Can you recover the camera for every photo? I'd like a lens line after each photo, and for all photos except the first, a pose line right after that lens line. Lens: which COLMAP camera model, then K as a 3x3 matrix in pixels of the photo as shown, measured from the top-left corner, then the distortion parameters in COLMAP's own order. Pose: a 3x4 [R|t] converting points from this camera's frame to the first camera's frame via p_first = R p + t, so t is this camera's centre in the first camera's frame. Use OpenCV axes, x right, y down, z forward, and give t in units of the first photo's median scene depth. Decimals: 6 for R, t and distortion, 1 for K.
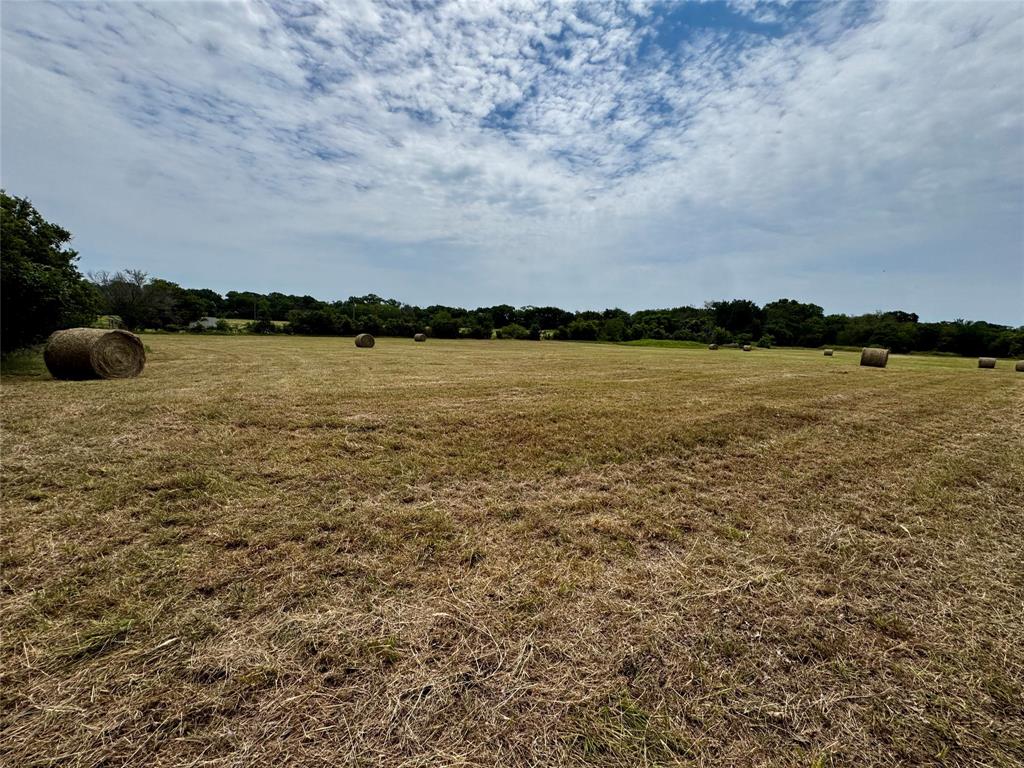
lens RADIAL K [[410.6, 0, 512.0], [0, 410.6, 384.0], [0, 0, 1]] dist [-0.003355, 0.000162]
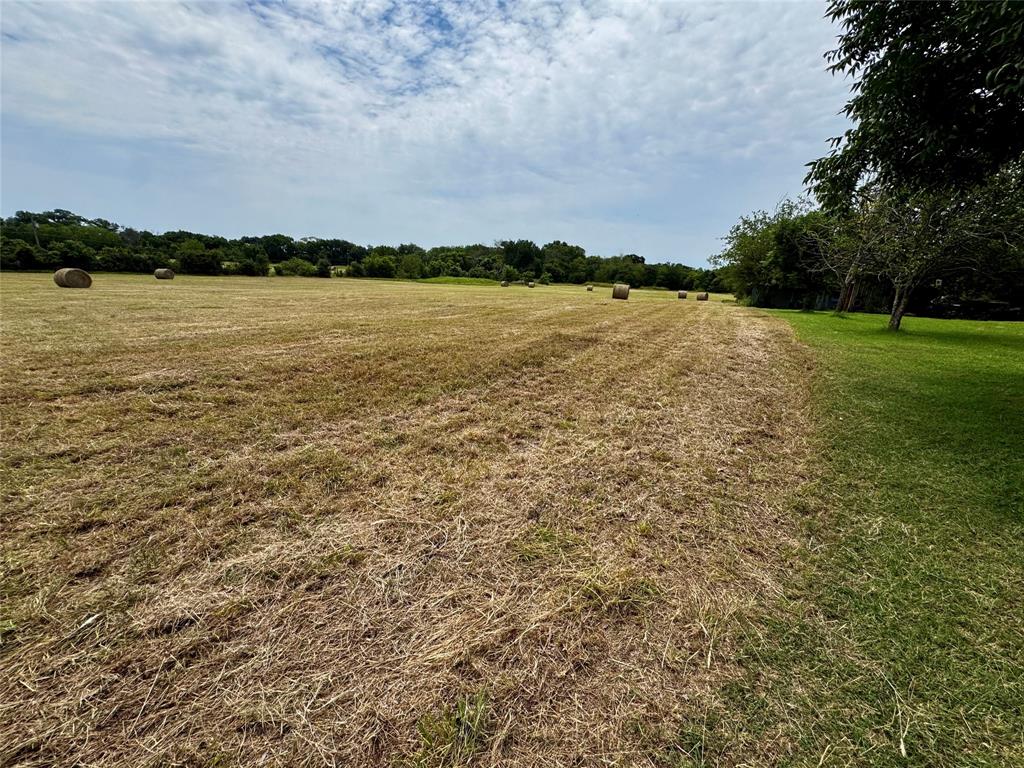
lens RADIAL K [[410.6, 0, 512.0], [0, 410.6, 384.0], [0, 0, 1]] dist [-0.003355, 0.000162]
pose [[0.888749, -0.113712, 0.444066, -0.092229], [0.047092, 0.986267, 0.158304, 0.002968], [-0.455968, -0.119780, 0.881899, -0.044887]]
